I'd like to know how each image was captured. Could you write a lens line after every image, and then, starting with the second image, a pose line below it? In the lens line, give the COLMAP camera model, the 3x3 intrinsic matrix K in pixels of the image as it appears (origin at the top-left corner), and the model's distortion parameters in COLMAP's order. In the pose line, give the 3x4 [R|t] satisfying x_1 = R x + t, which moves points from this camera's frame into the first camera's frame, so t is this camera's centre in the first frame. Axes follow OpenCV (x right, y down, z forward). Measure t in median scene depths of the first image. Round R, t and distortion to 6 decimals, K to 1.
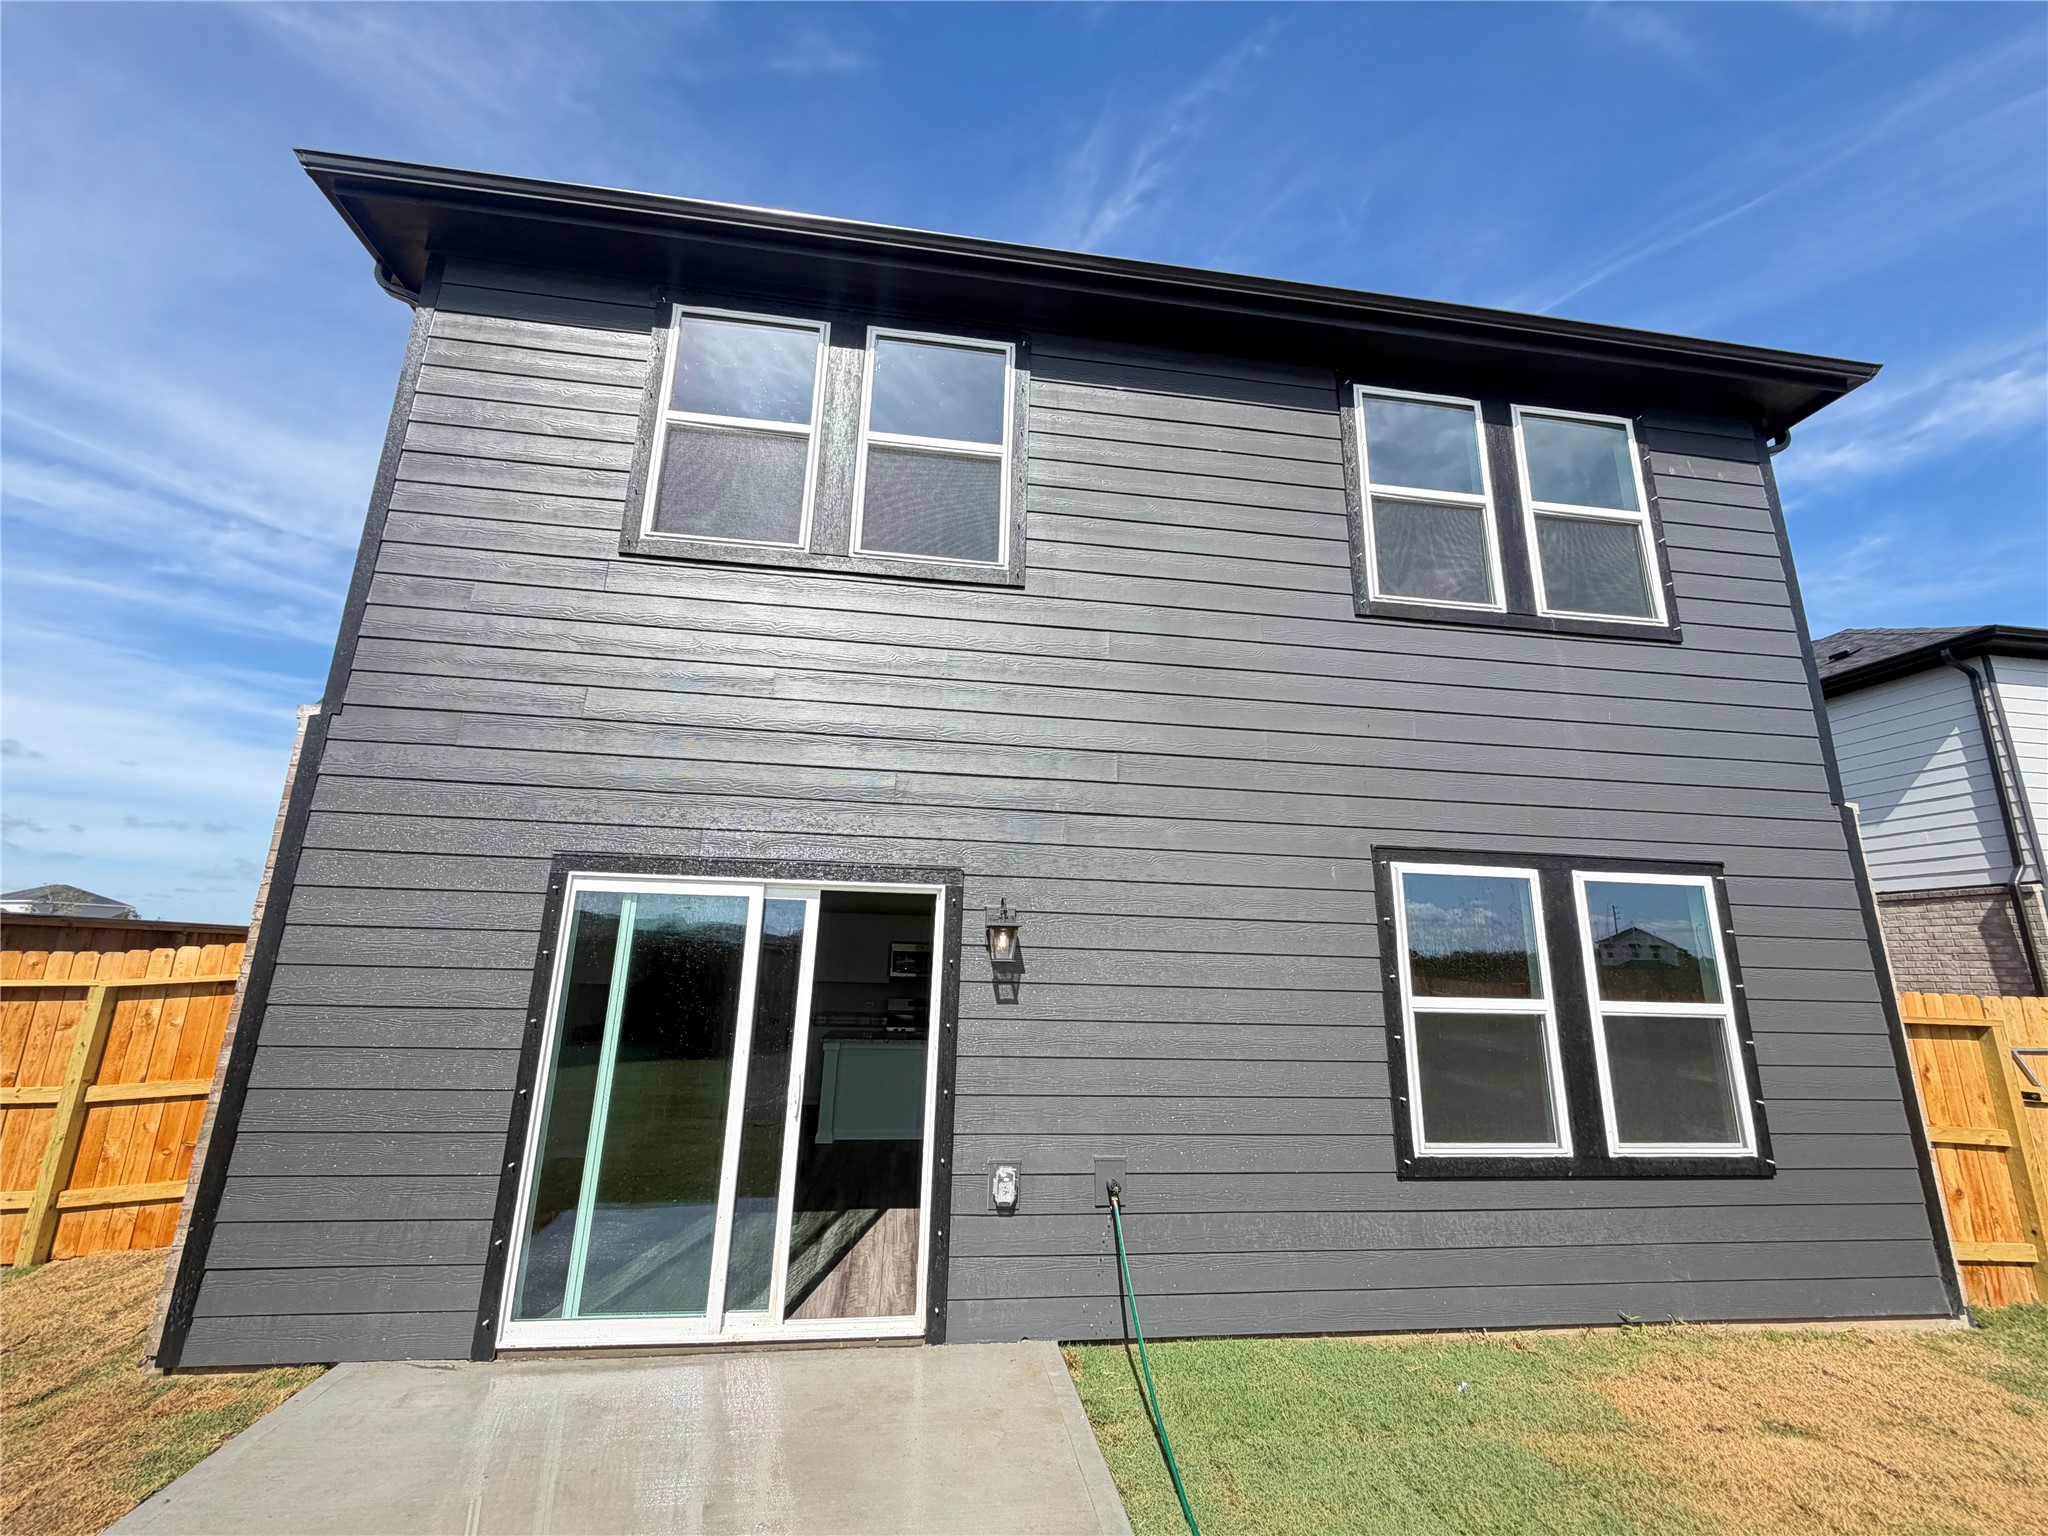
lens RADIAL K [[821.0, 0, 1024.6], [0, 821.0, 779.1], [0, 0, 1]] dist [-0.004268, -0.000897]
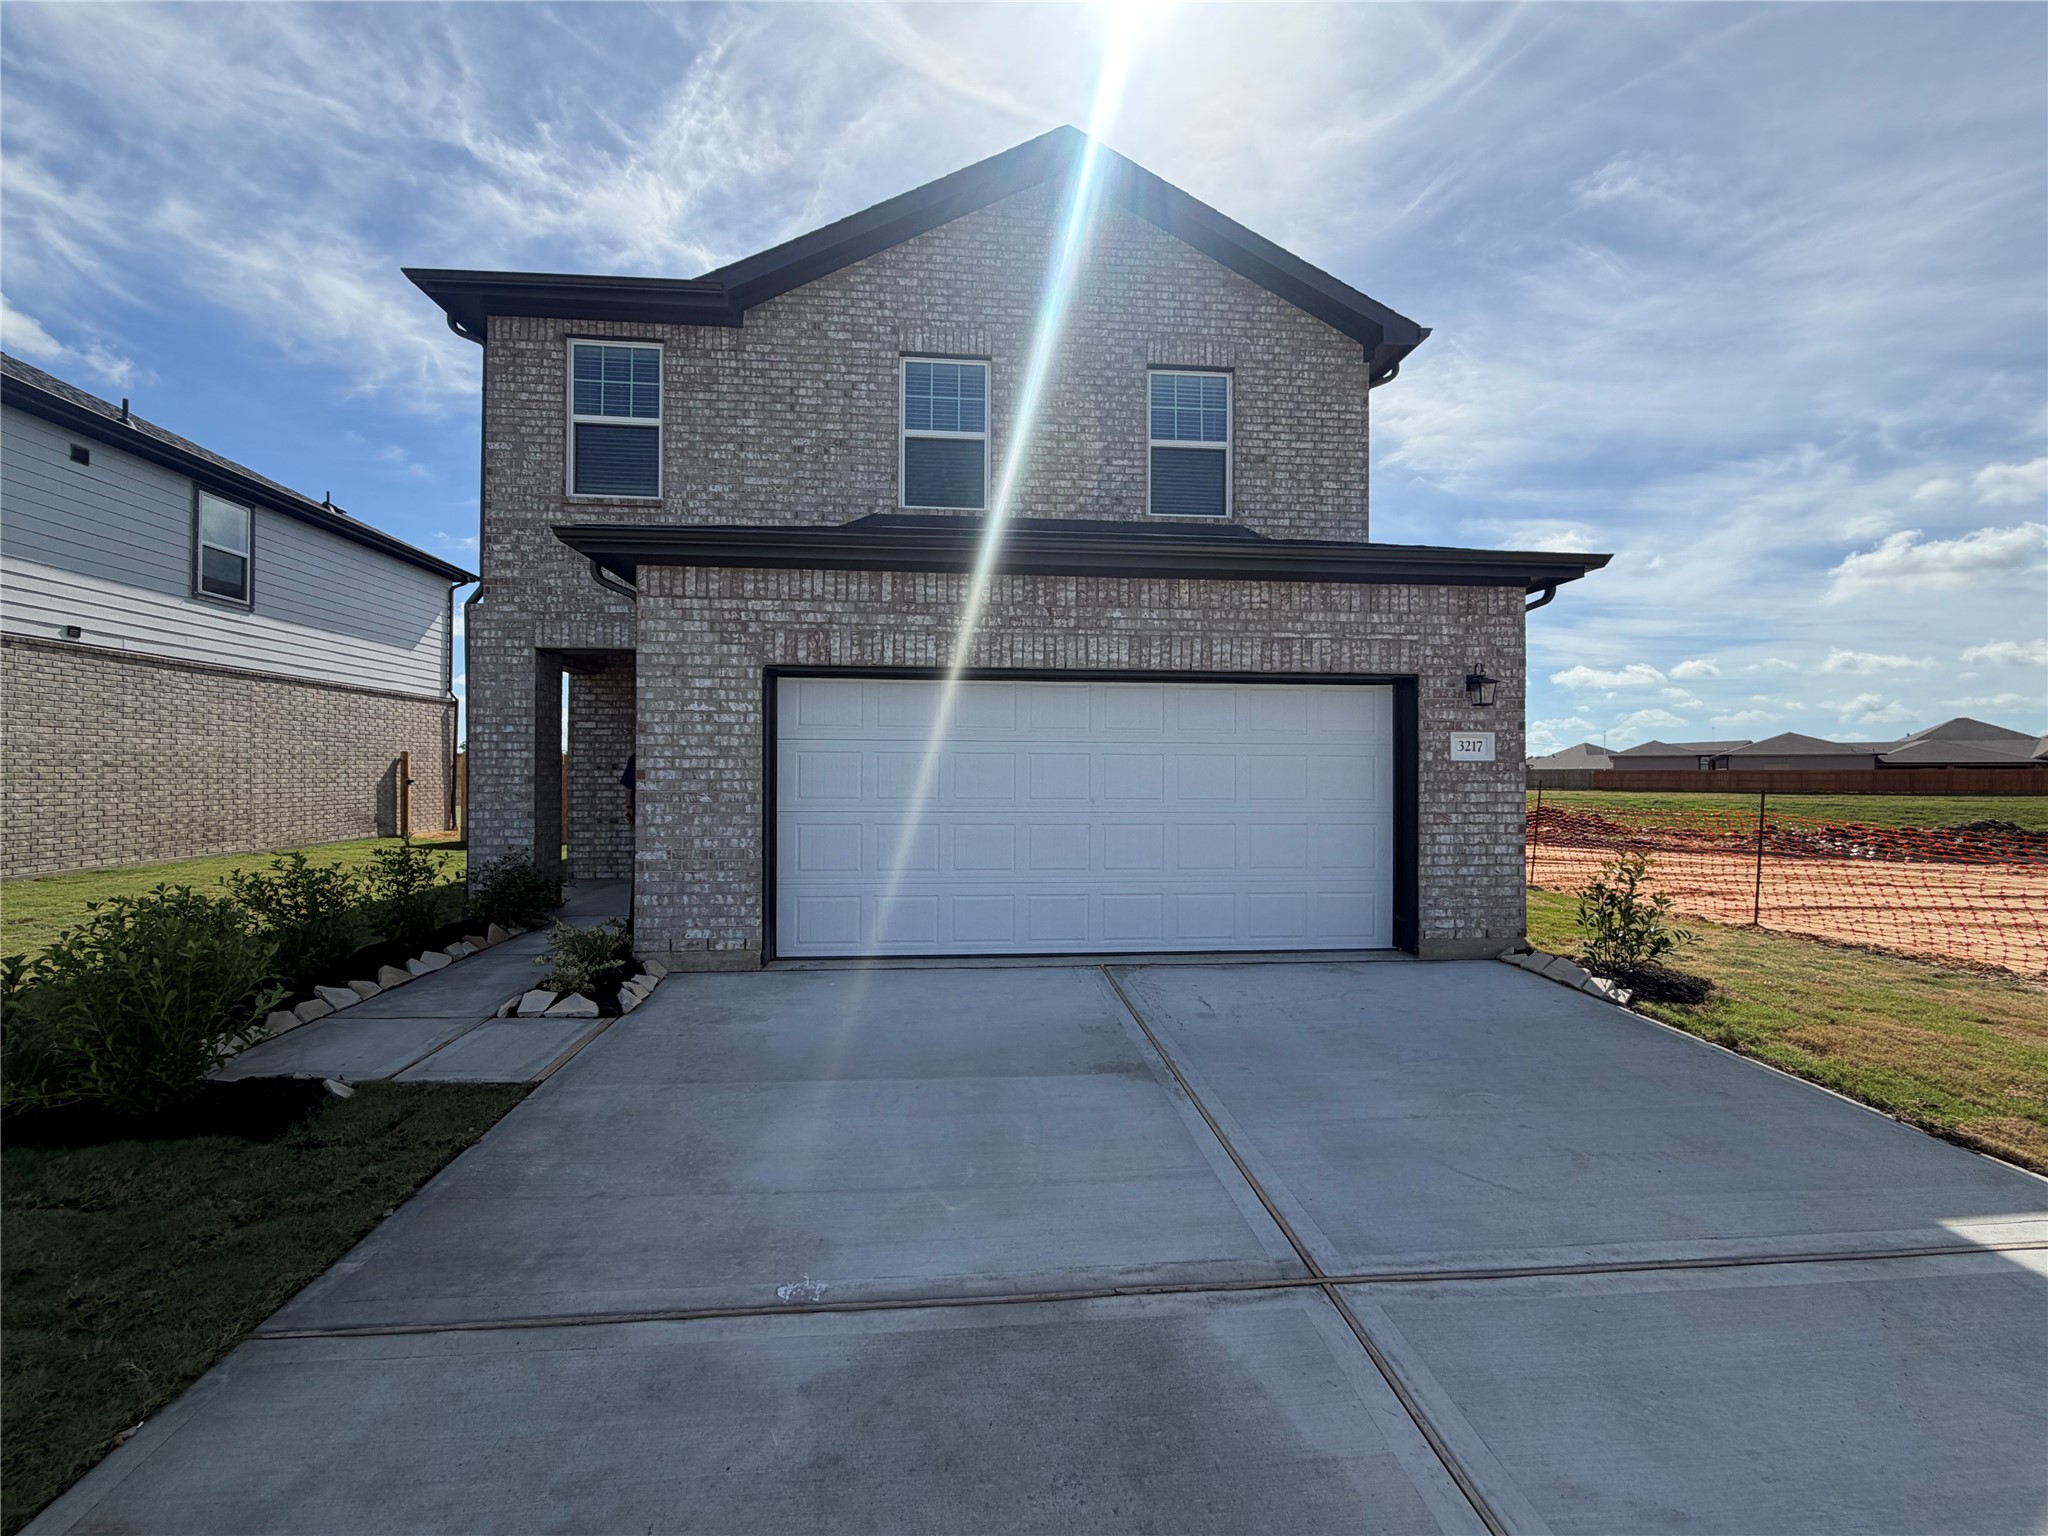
lens RADIAL K [[821.0, 0, 1021.4], [0, 821.0, 769.3], [0, 0, 1]] dist [-0.004268, -0.000897]
pose [[-0.998732, -0.031918, 0.038920, -0.246194], [-0.040233, 0.970870, -0.236207, 0.671999], [-0.030247, -0.237473, -0.970923, 2.700784]]
